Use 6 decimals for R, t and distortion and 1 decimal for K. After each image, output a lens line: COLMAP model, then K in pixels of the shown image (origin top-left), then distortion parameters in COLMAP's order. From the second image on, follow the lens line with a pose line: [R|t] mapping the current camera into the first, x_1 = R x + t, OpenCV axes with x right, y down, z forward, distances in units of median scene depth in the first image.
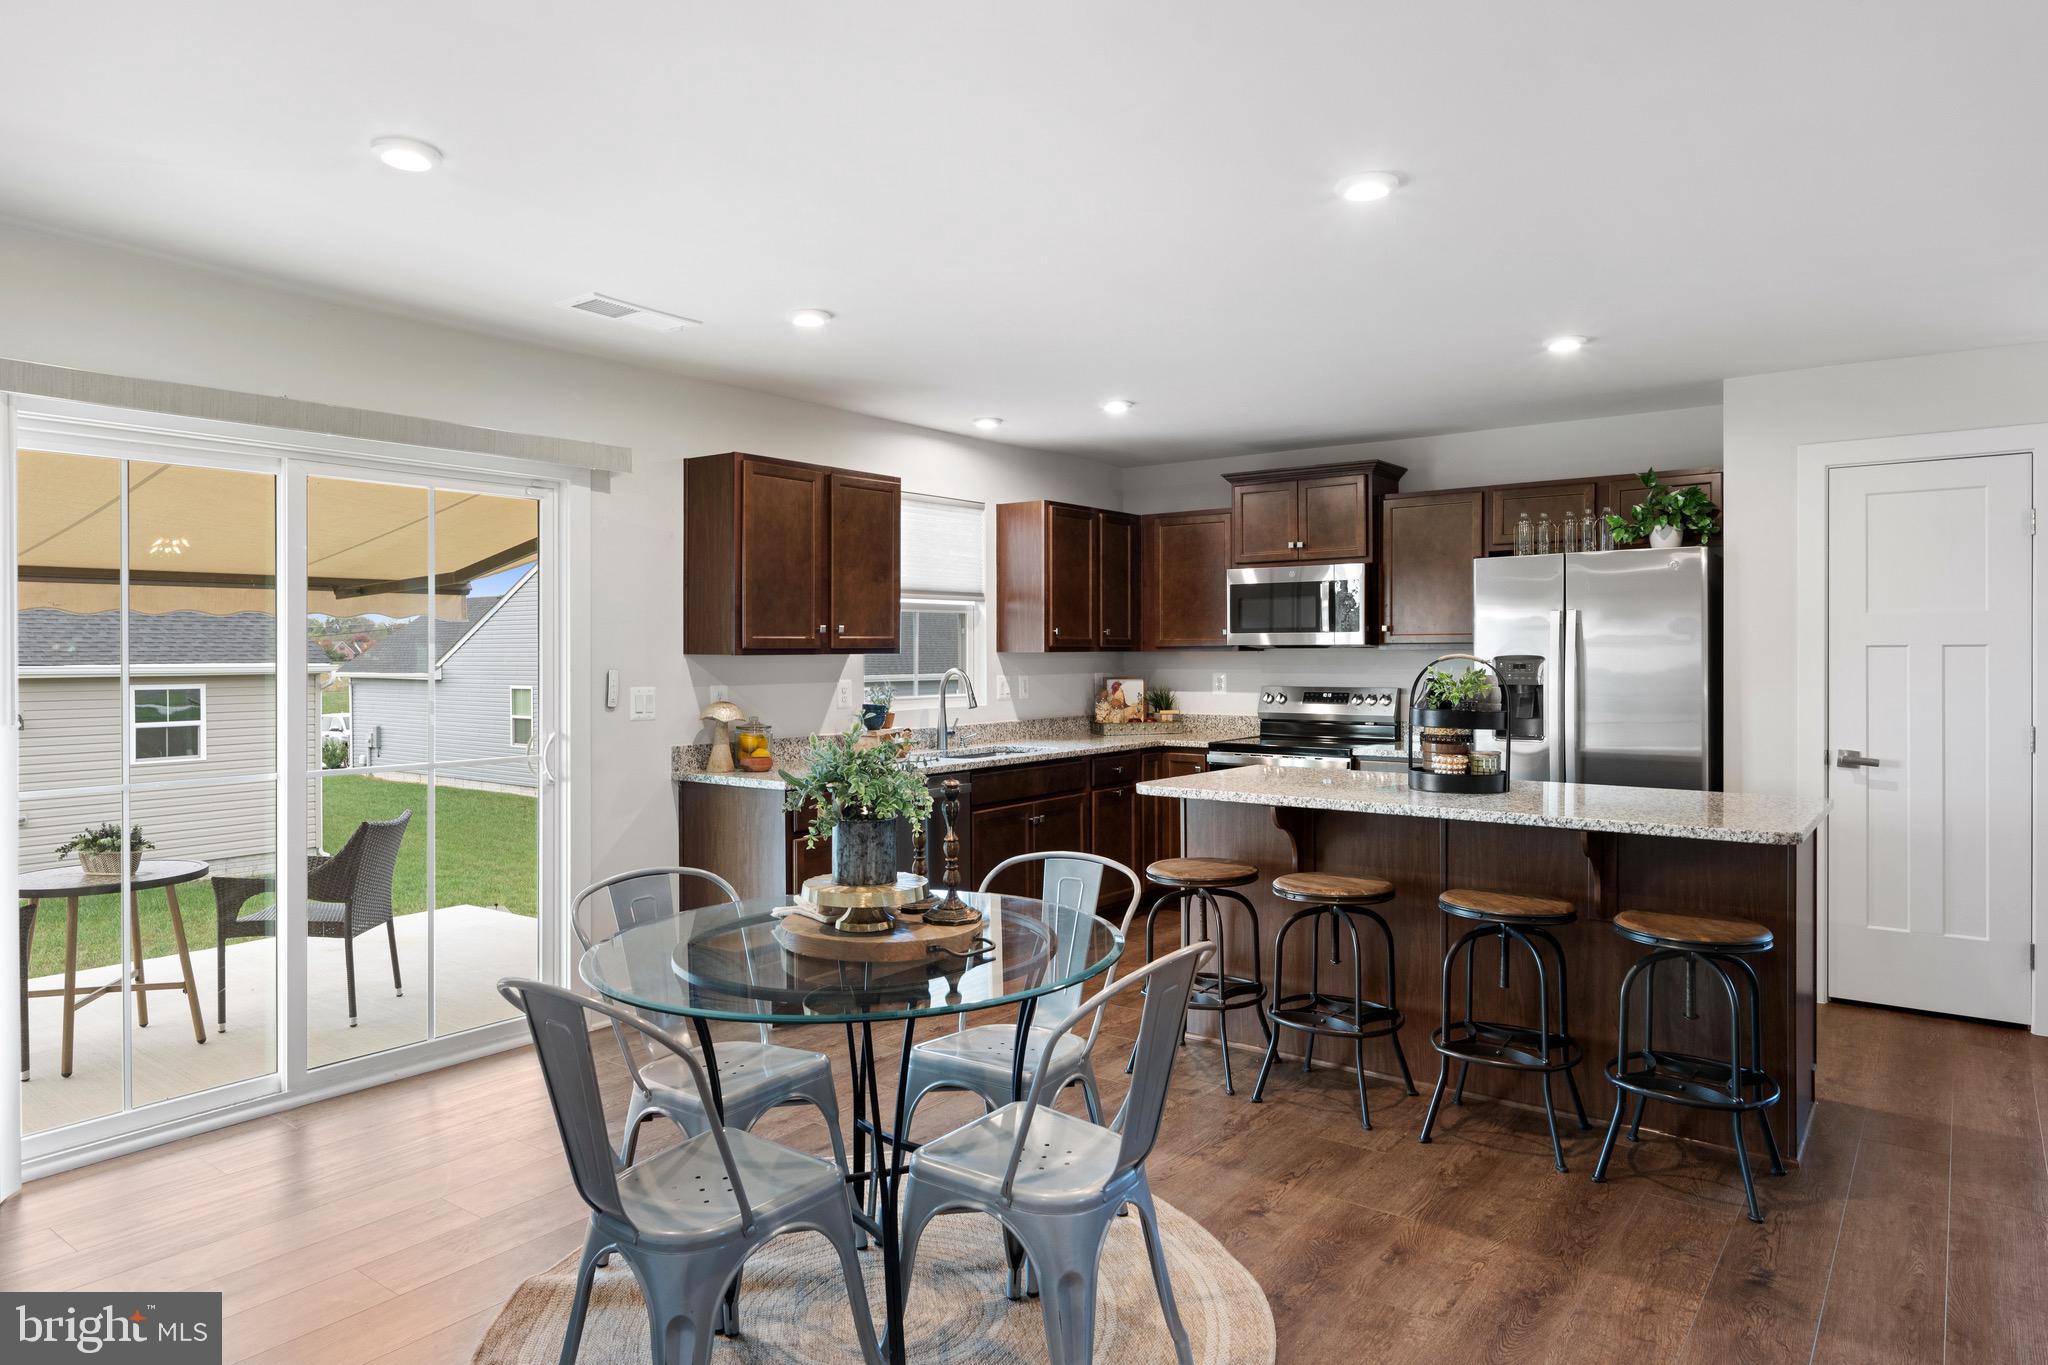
lens RADIAL K [[1268.7, 0, 1023.3], [0, 1268.7, 659.8], [0, 0, 1]] dist [0.002240, -0.002130]
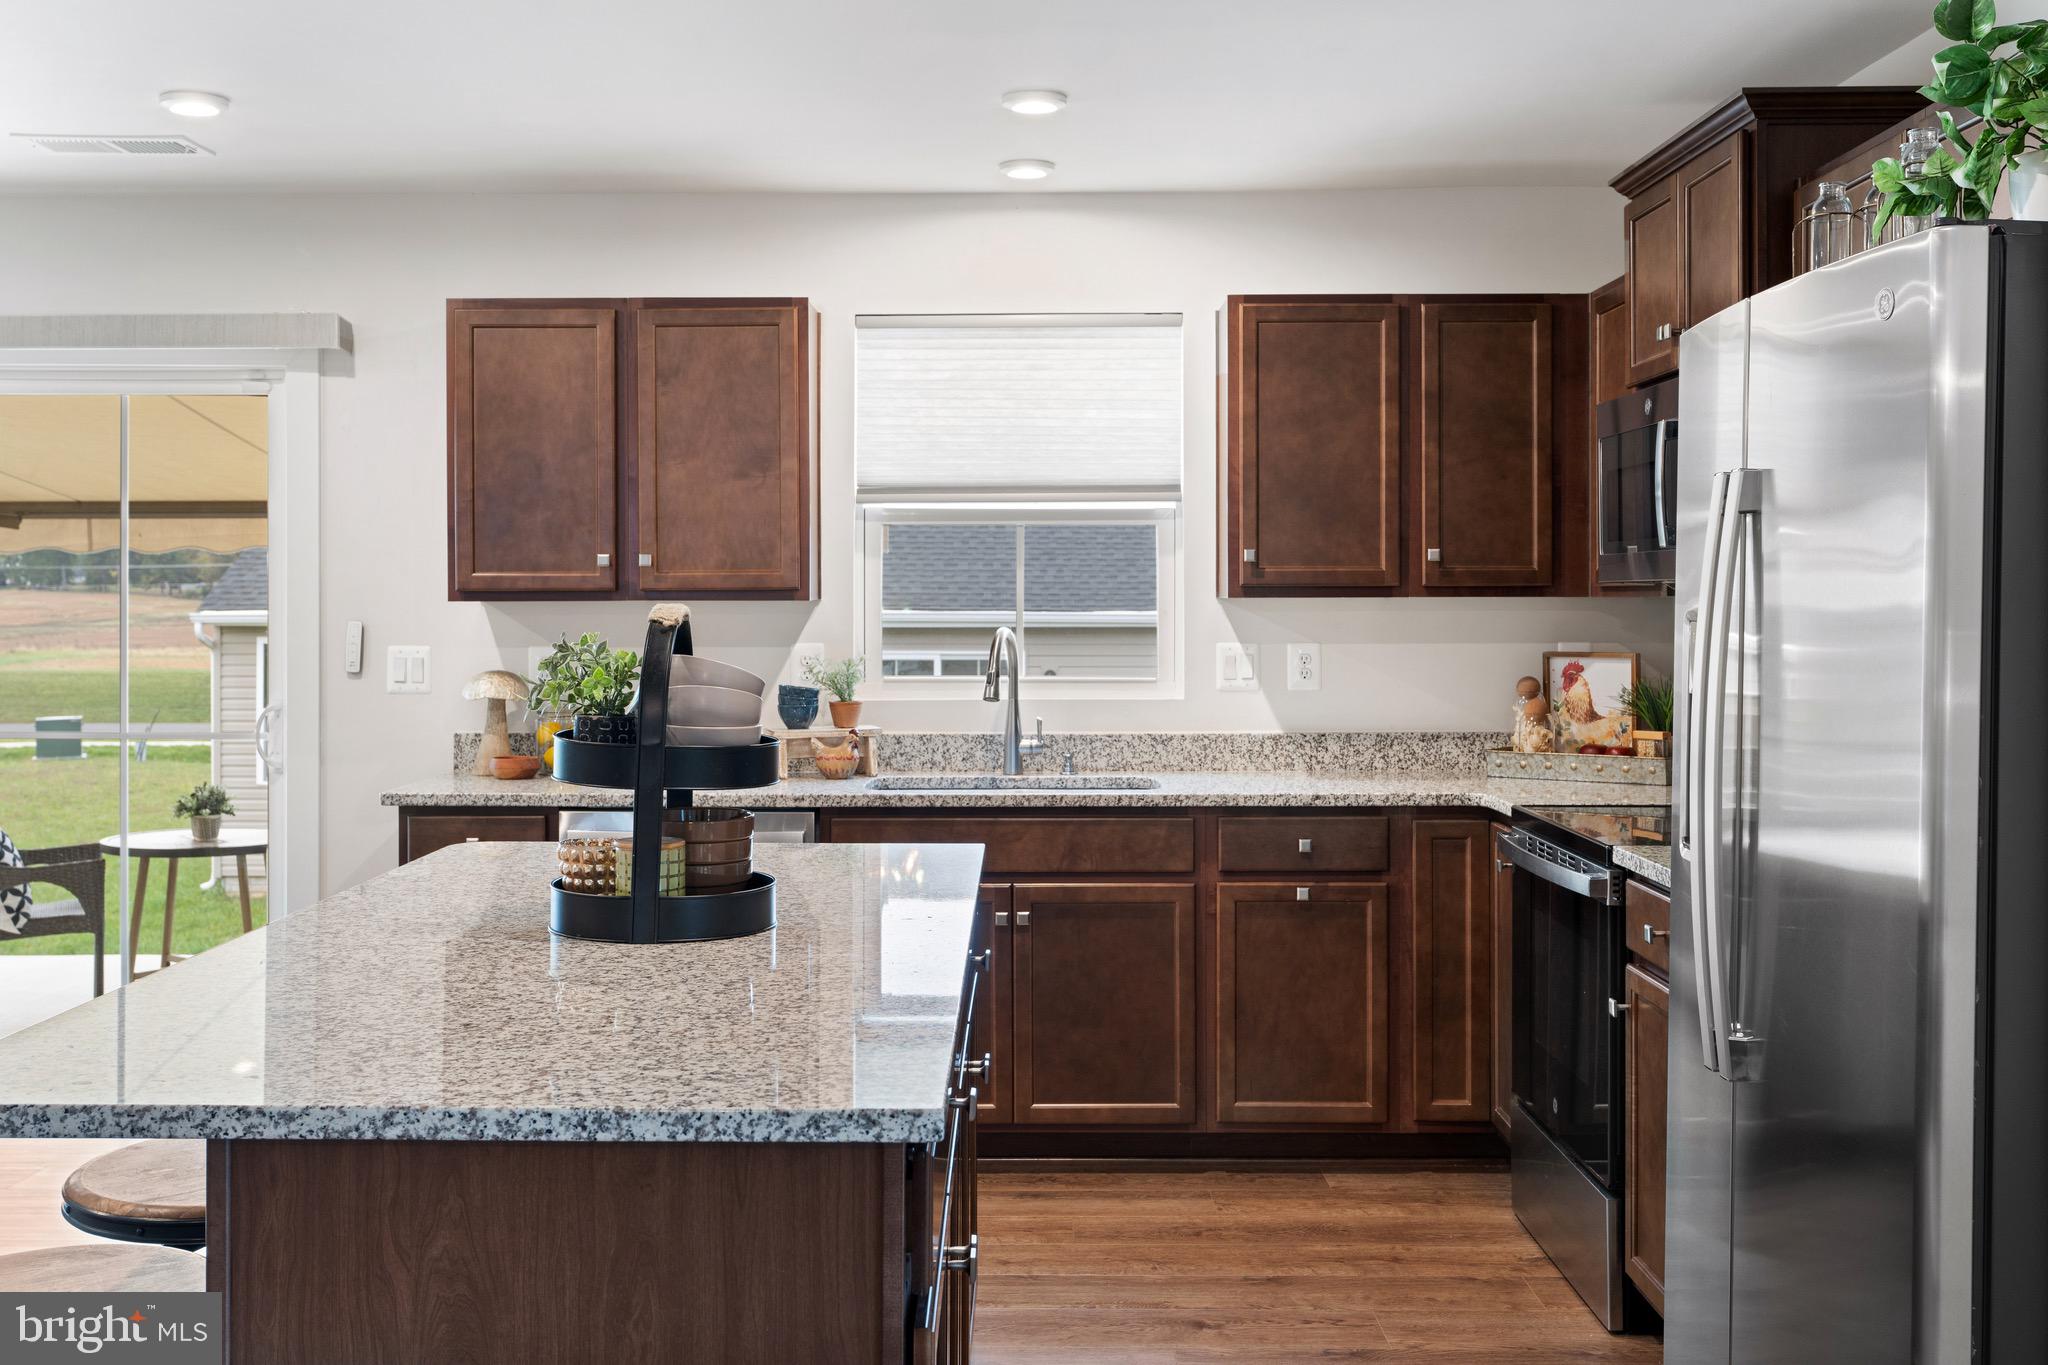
lens RADIAL K [[2095.9, 0, 990.8], [0, 2095.9, 600.7], [0, 0, 1]] dist [0.009484, 0.000000]
pose [[0.591725, 0.008217, -0.806098, 0.763841], [-0.006687, 0.999964, 0.005284, -0.010615], [0.806112, 0.002263, 0.591758, 0.525144]]
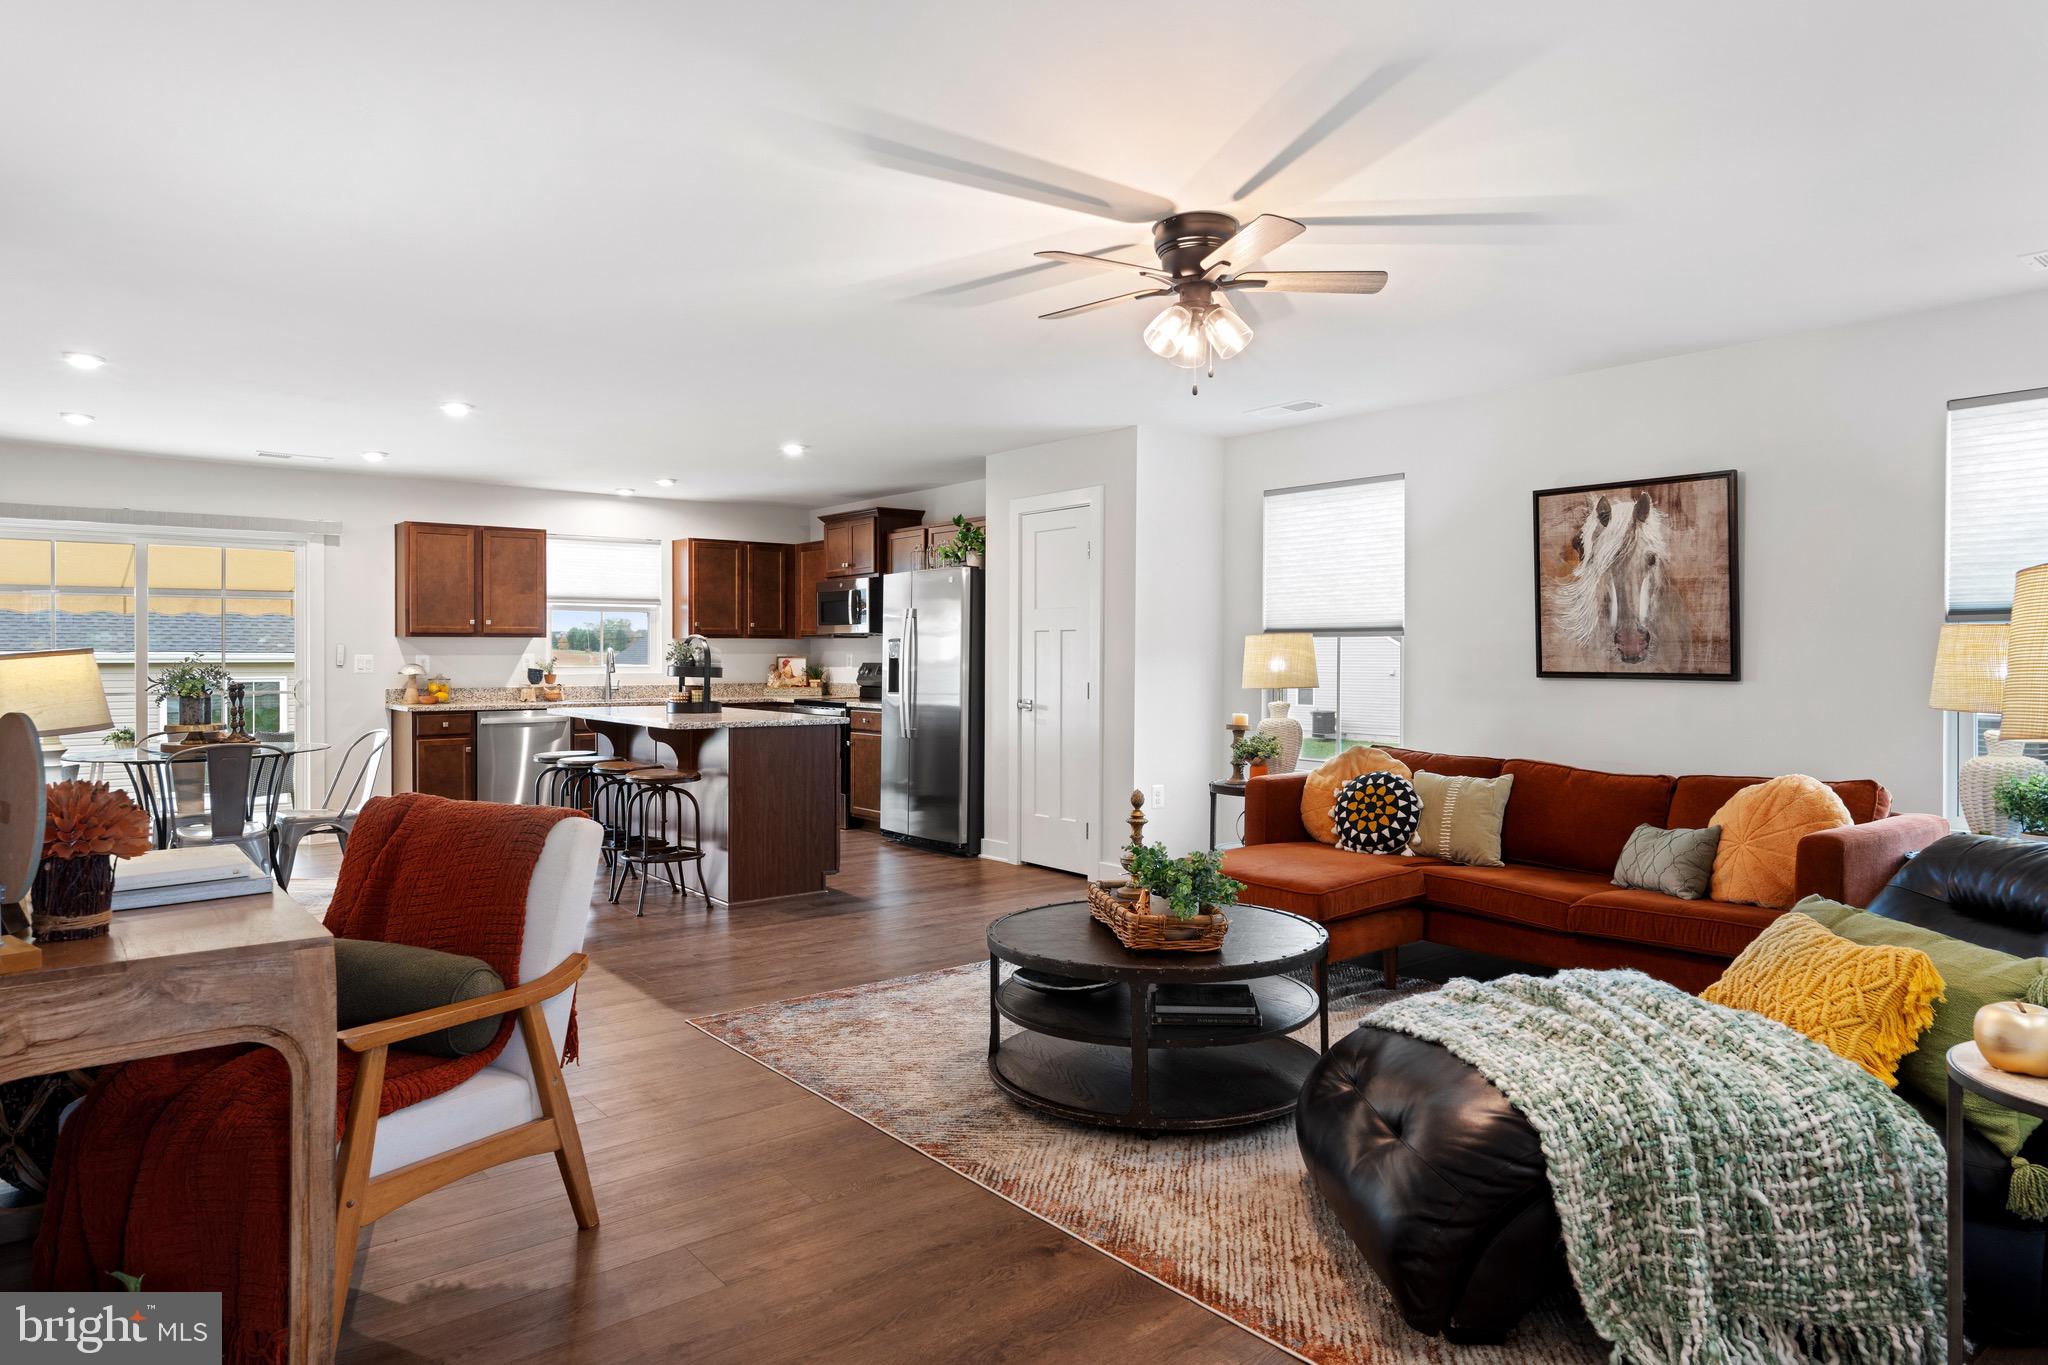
lens RADIAL K [[1270.7, 0, 1037.1], [0, 1270.7, 654.9], [0, 0, 1]] dist [0.000298, 0.002482]
pose [[0.970142, 0.003908, -0.242505, 0.955913], [-0.005075, 0.999978, -0.004190, 0.022447], [0.242483, 0.005296, 0.970141, -0.450005]]
